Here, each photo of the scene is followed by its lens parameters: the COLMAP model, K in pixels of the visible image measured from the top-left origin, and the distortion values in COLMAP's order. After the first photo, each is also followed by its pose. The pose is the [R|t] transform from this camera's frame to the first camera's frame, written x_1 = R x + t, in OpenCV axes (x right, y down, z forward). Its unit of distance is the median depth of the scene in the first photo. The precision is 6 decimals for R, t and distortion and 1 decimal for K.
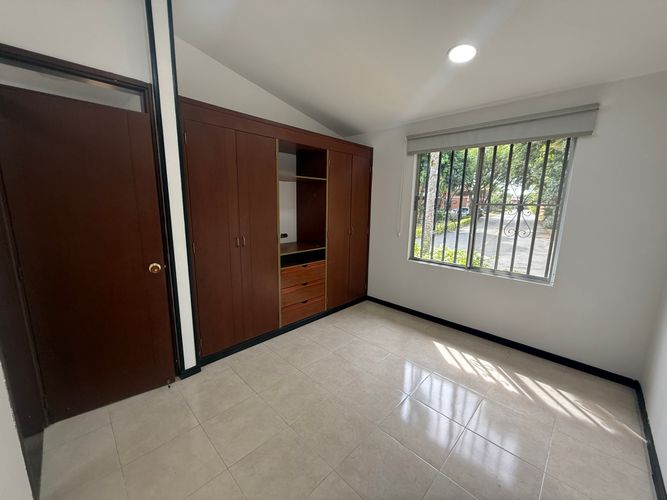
lens RADIAL K [[266.7, 0, 332.6], [0, 266.7, 251.7], [0, 0, 1]] dist [0.003032, 0.000336]
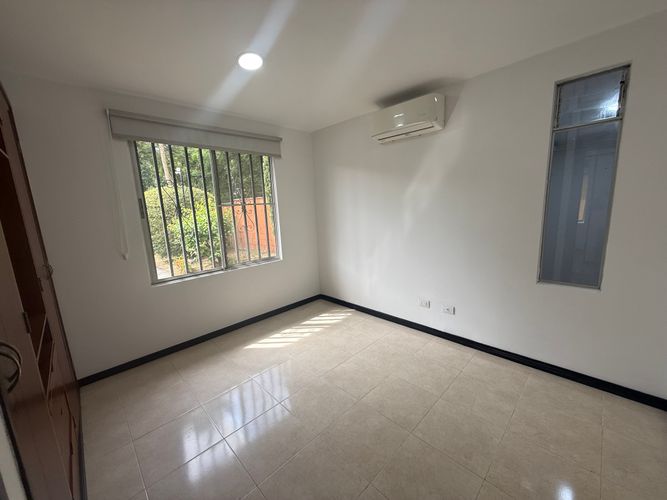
lens RADIAL K [[266.7, 0, 333.1], [0, 266.7, 249.6], [0, 0, 1]] dist [0.003032, 0.000336]
pose [[0.016253, -0.200504, 0.979558, -0.552334], [0.212350, 0.958030, 0.192575, -0.137280], [-0.977058, 0.204879, 0.058148, 0.623490]]
